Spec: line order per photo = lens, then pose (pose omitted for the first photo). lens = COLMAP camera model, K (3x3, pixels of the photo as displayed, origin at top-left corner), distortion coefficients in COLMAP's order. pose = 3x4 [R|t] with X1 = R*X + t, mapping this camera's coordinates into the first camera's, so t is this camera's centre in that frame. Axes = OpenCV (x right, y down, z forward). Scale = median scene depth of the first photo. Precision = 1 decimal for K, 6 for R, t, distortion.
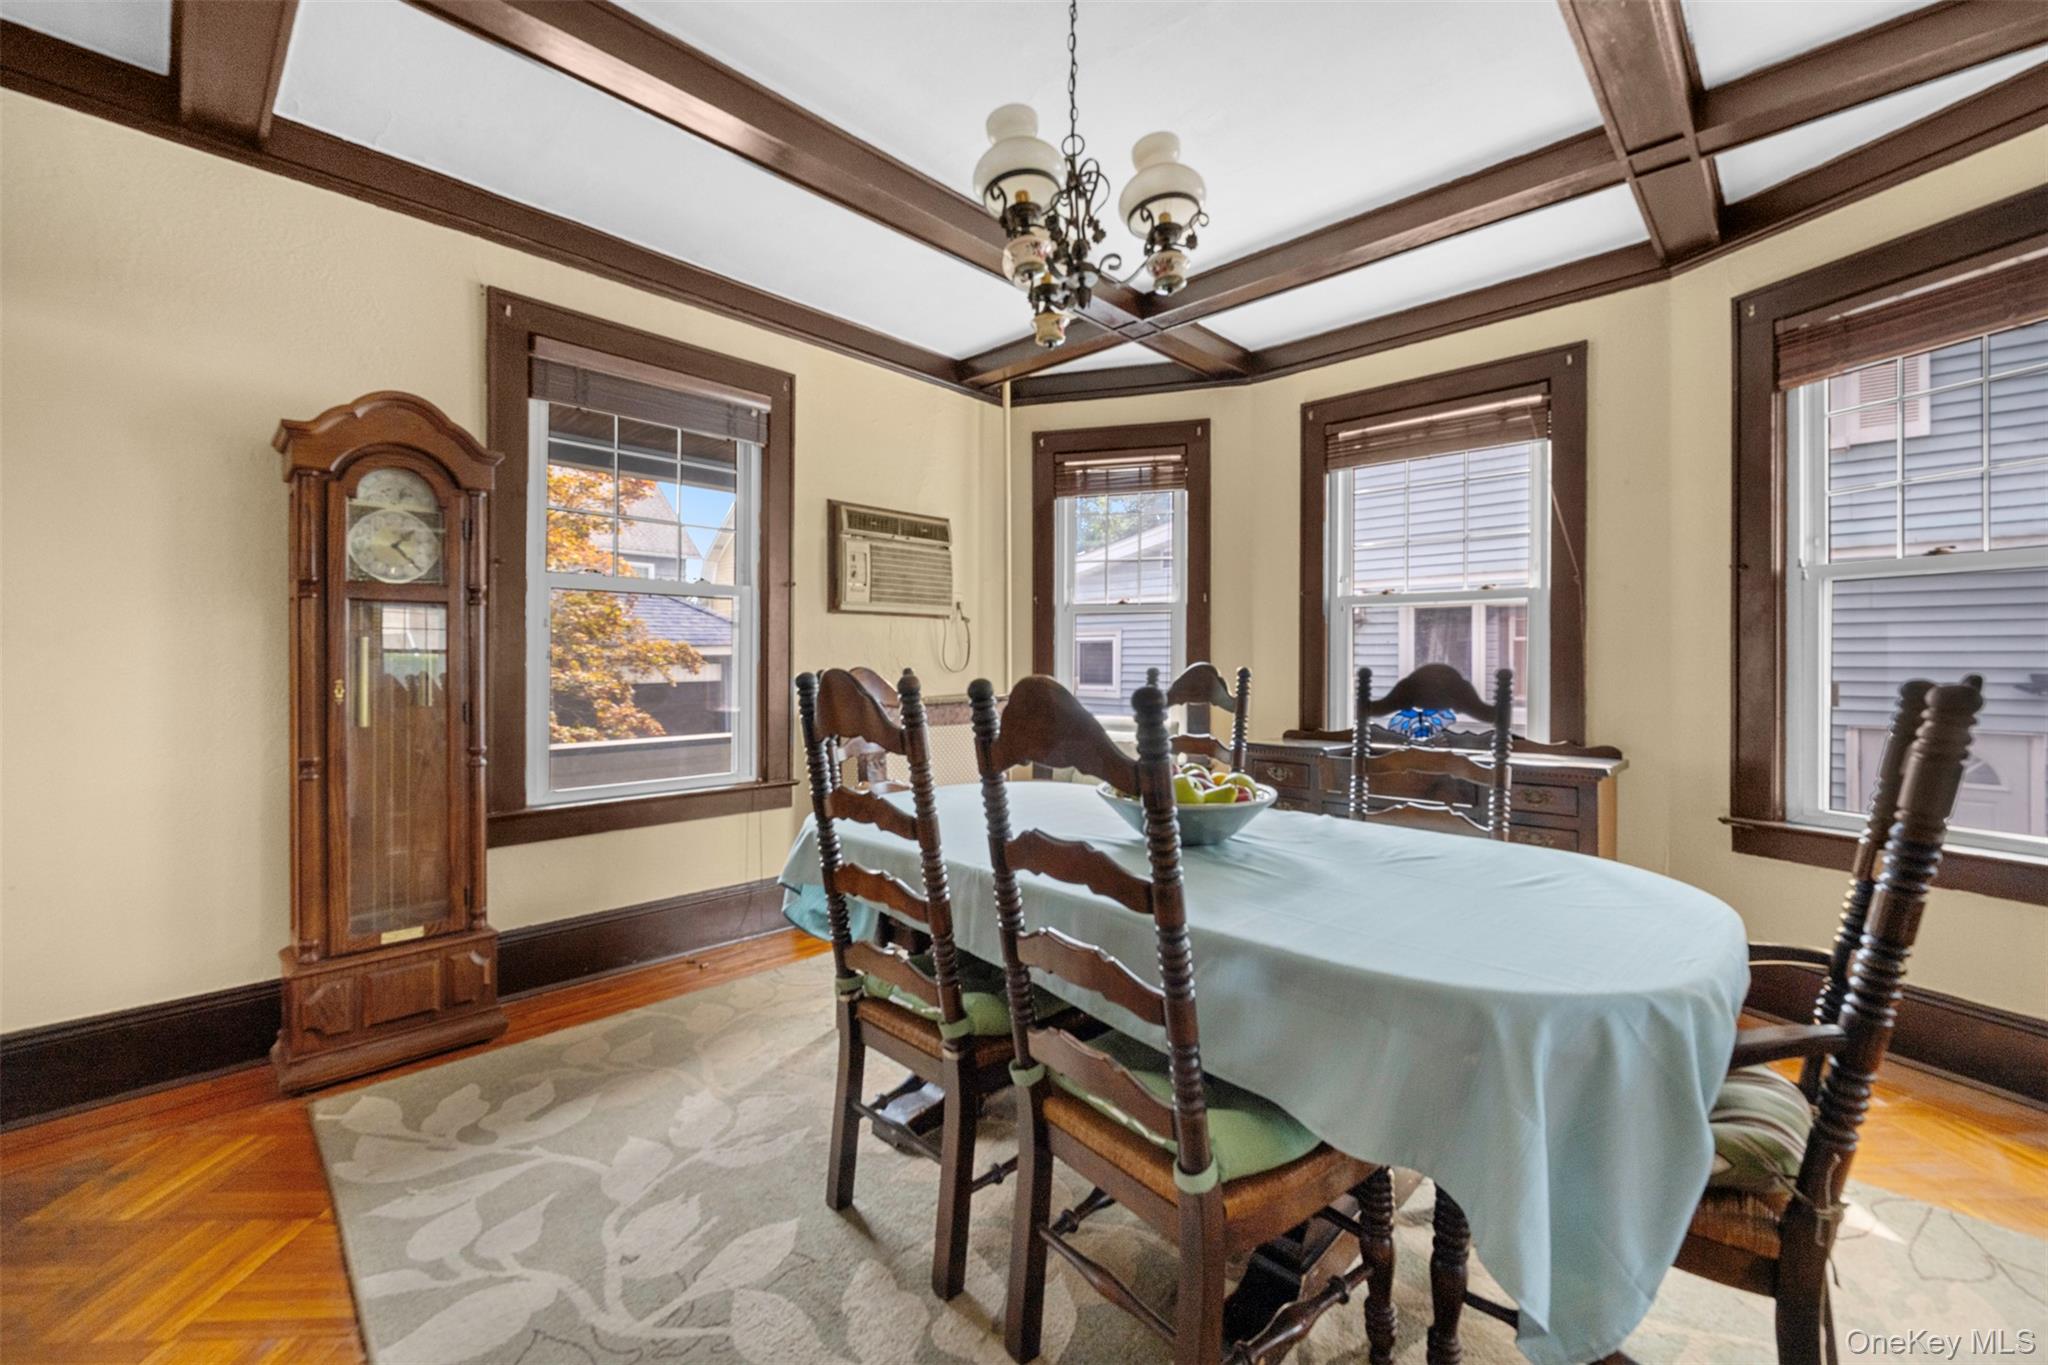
lens RADIAL K [[827.6, 0, 1024.0], [0, 827.6, 682.5], [0, 0, 1]] dist [0.000810, 0.000118]
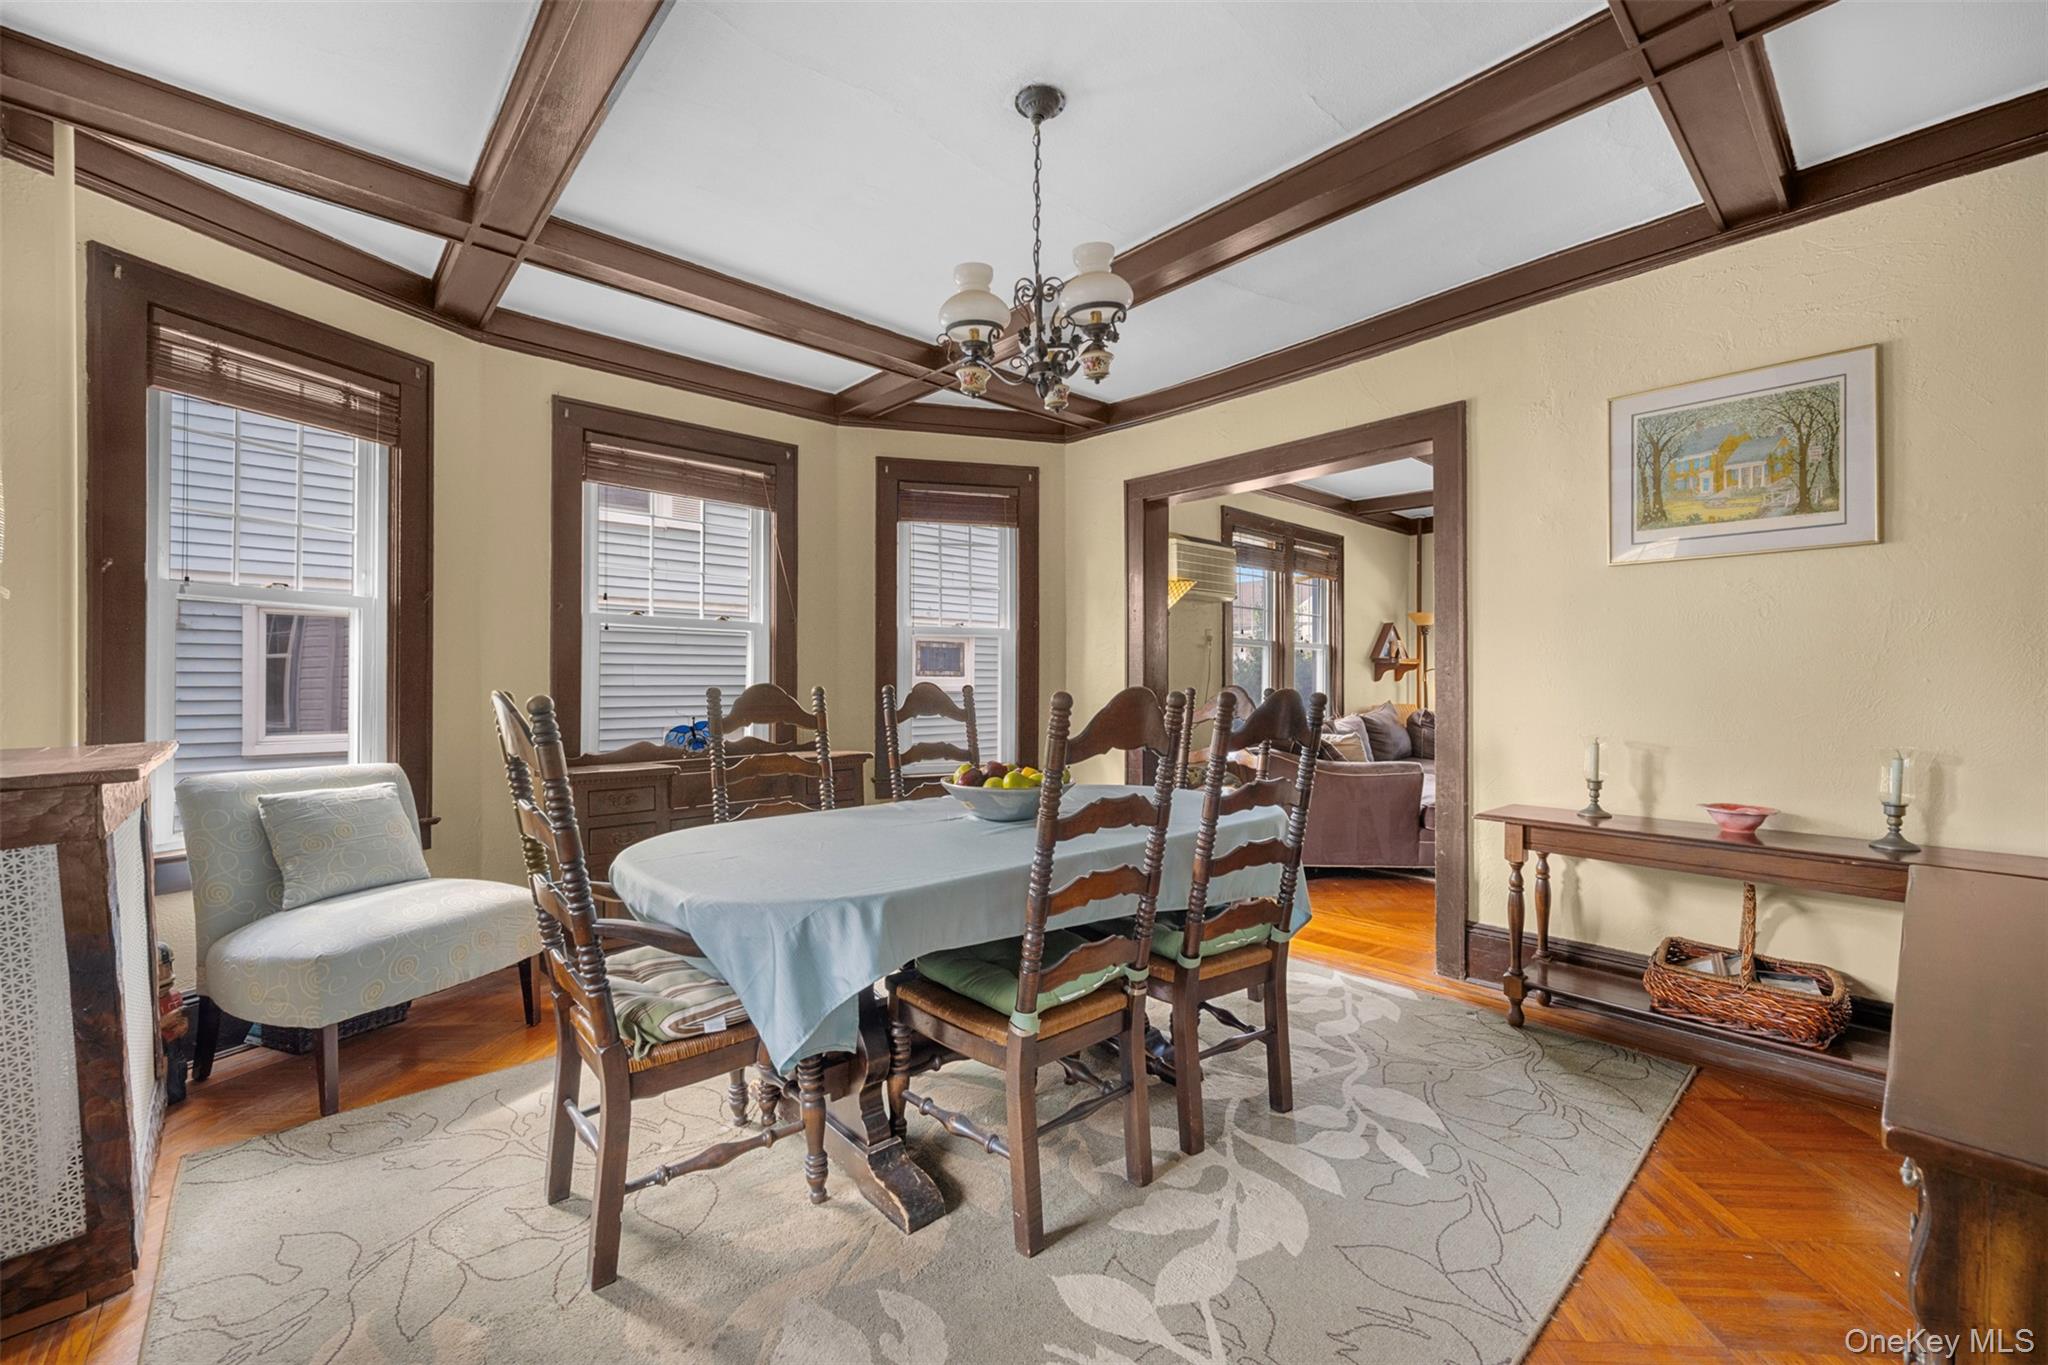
lens RADIAL K [[844.8, 0, 1024.0], [0, 844.8, 682.5], [0, 0, 1]] dist [-0.001621, -0.000167]
pose [[0.085665, 0.000935, 0.996324, -0.553757], [0.018851, 0.999819, -0.002559, -0.009939], [-0.996146, 0.019000, 0.085632, 0.421565]]
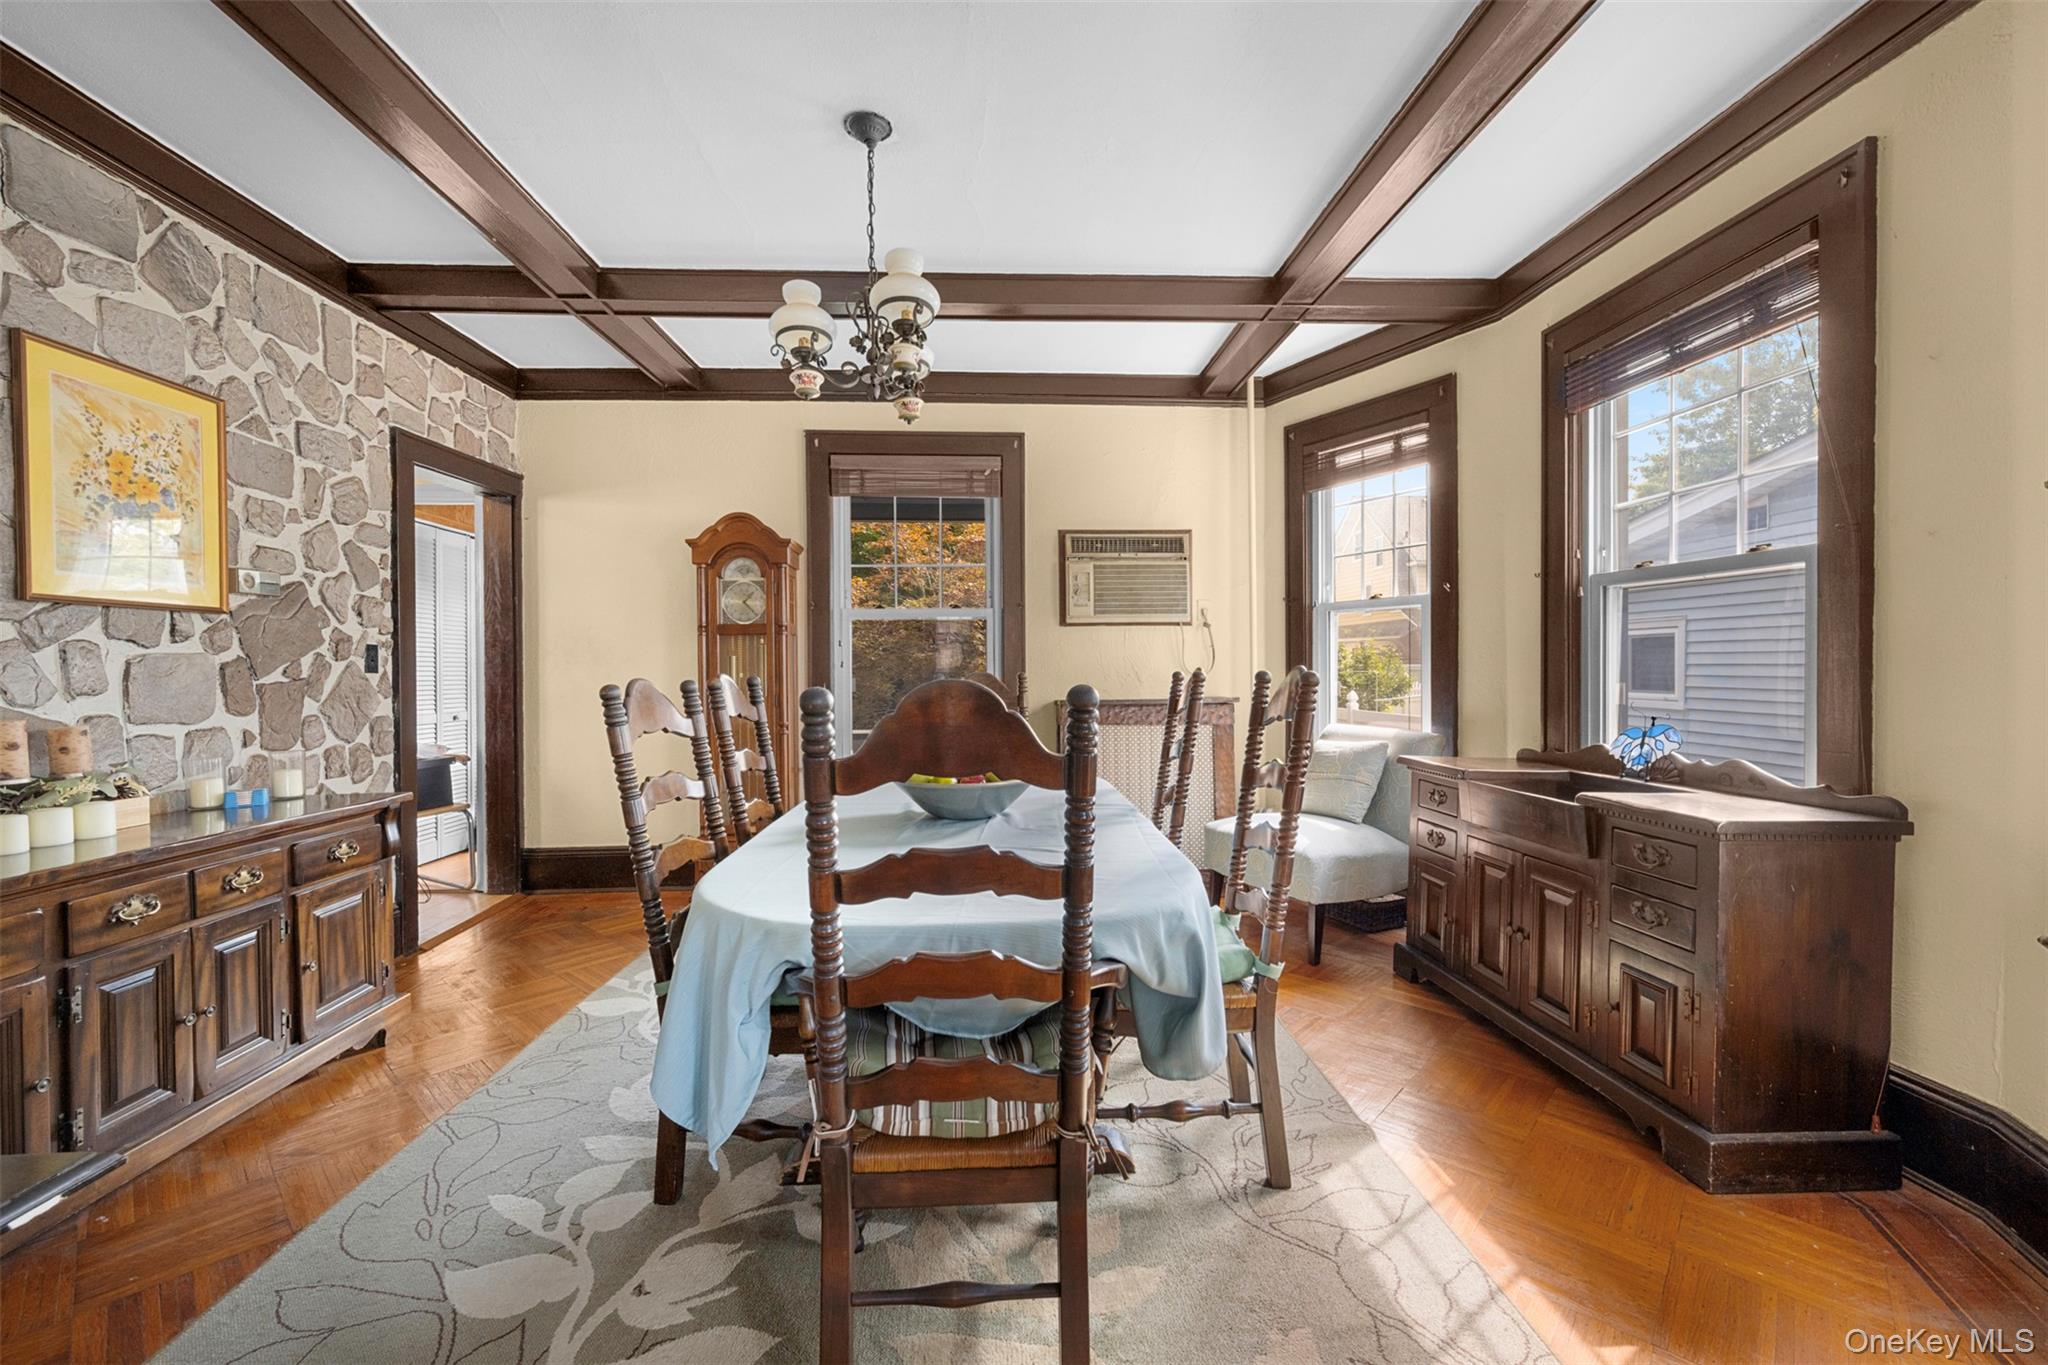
lens RADIAL K [[844.8, 0, 1024.0], [0, 844.8, 682.5], [0, 0, 1]] dist [-0.001621, -0.000167]
pose [[0.728286, 0.002402, -0.685269, 0.536319], [-0.006070, 0.999977, -0.002946, -0.001216], [0.685246, 0.006305, 0.728284, 0.092191]]
